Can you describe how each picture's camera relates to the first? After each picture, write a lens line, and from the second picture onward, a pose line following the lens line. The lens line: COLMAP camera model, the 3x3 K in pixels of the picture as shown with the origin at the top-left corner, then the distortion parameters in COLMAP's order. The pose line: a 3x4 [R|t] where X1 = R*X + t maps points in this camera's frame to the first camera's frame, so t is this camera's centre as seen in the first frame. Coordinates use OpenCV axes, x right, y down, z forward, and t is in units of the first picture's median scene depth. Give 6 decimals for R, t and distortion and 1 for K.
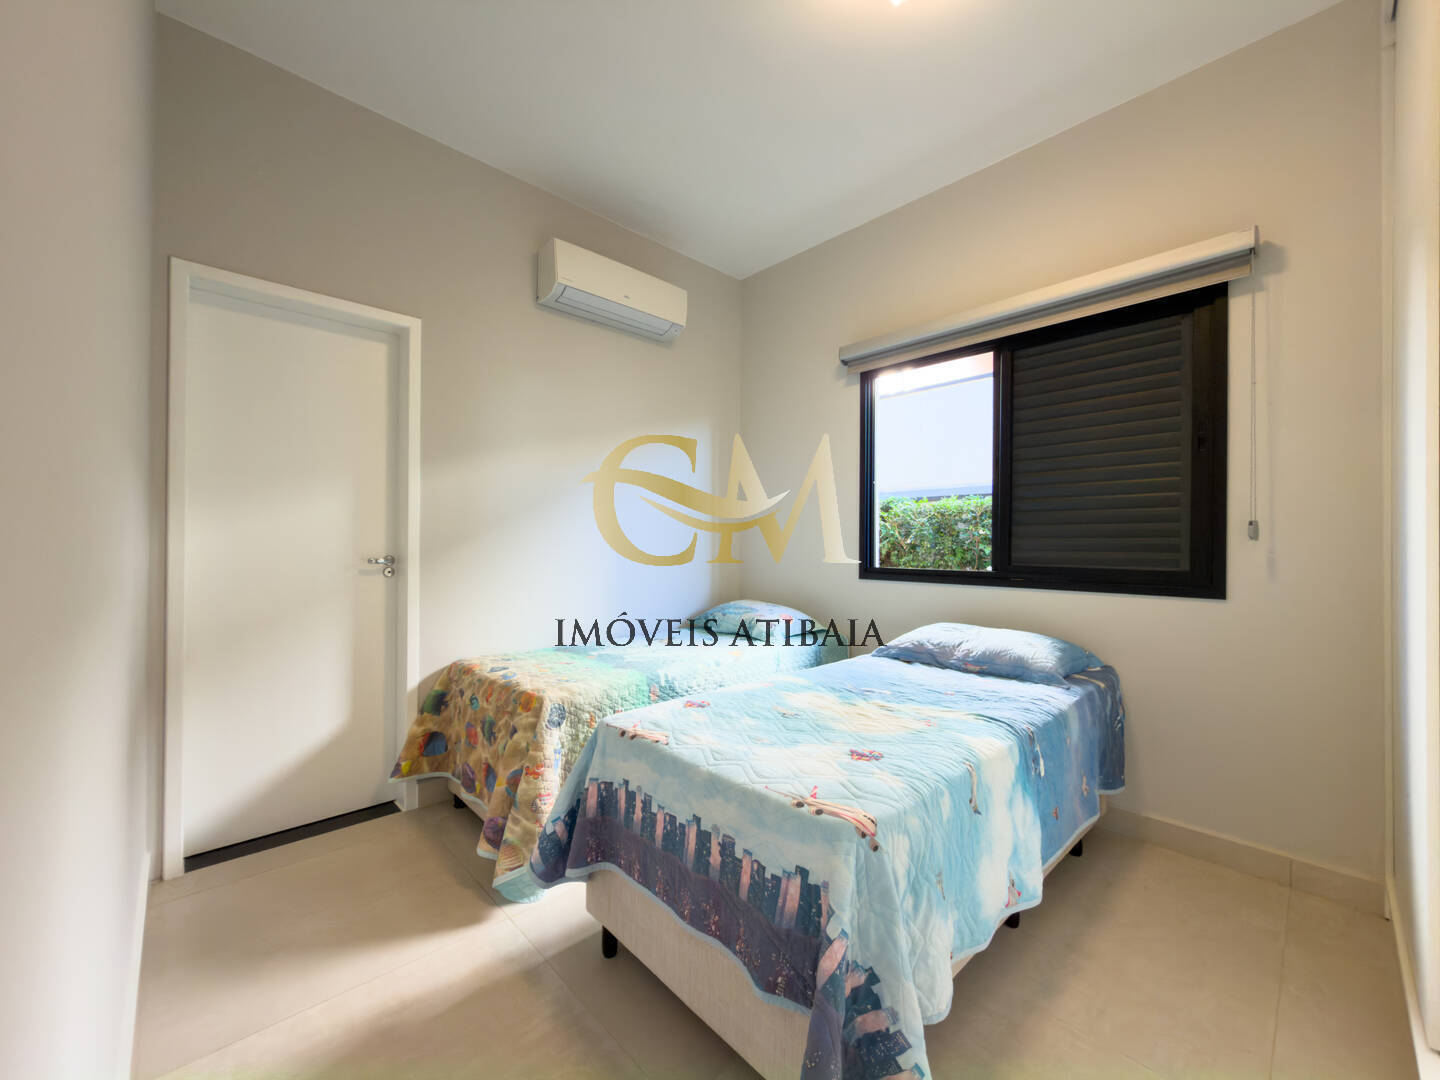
lens RADIAL K [[573.8, 0, 720.0], [0, 573.8, 540.0], [0, 0, 1]] dist [0.000590, 0.000208]
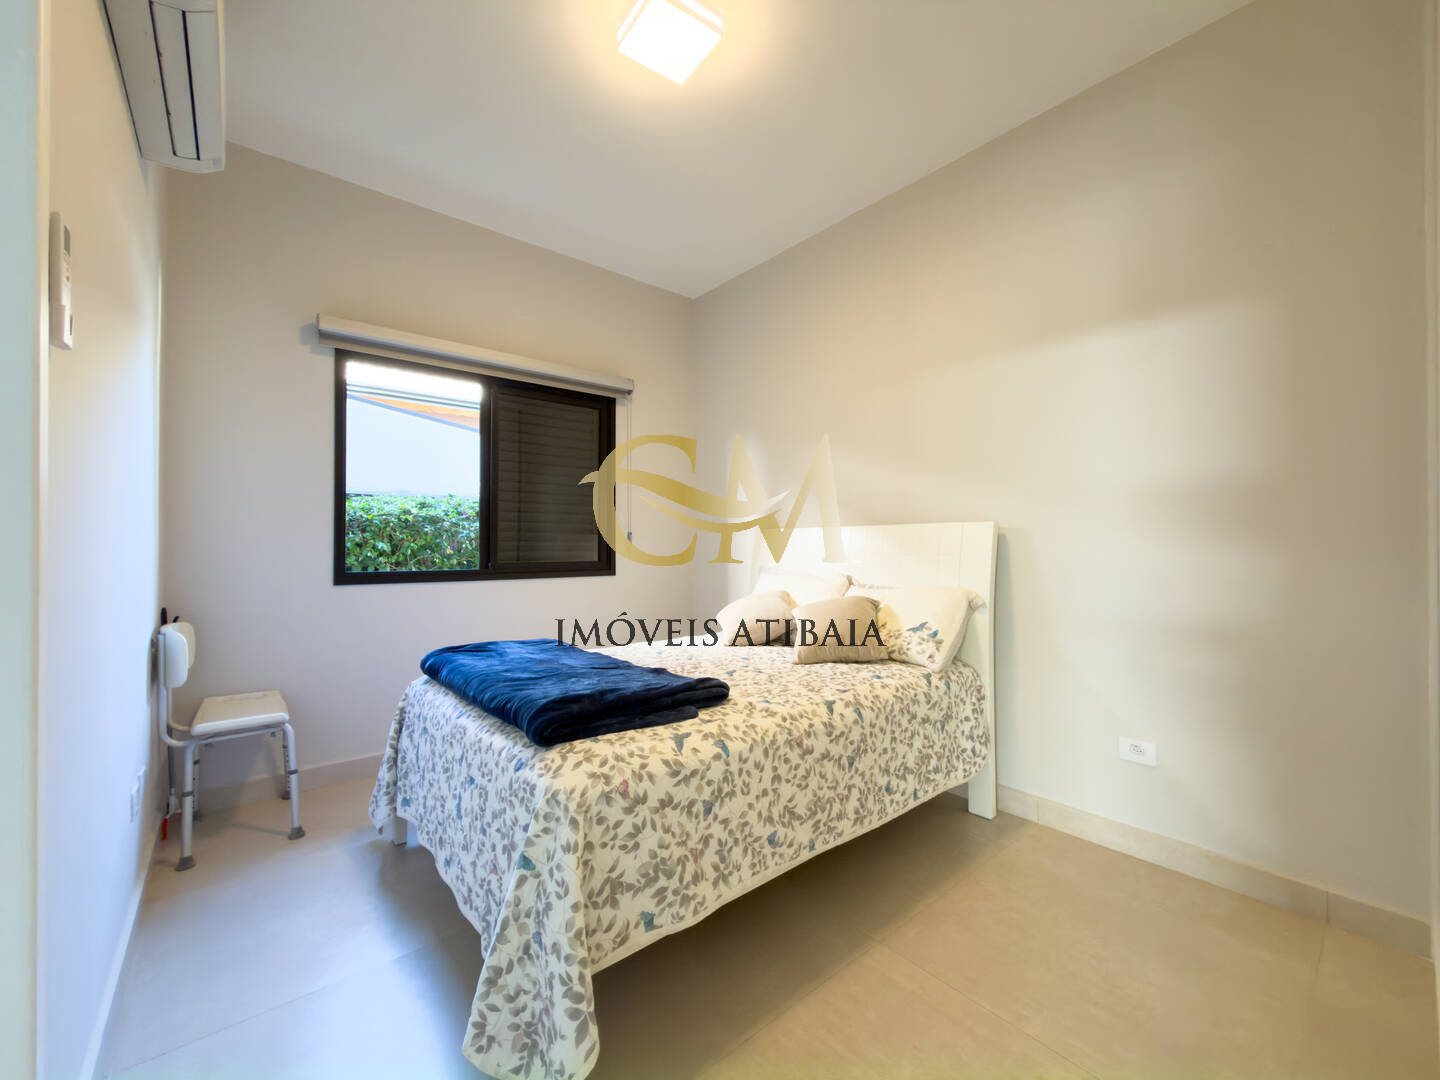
lens RADIAL K [[573.8, 0, 720.0], [0, 573.8, 540.0], [0, 0, 1]] dist [0.000590, 0.000208]
pose [[0.067613, -0.009358, 0.997668, -0.682518], [0.000262, 0.999956, 0.009362, -0.010609], [-0.997712, -0.000372, 0.067613, 0.421645]]
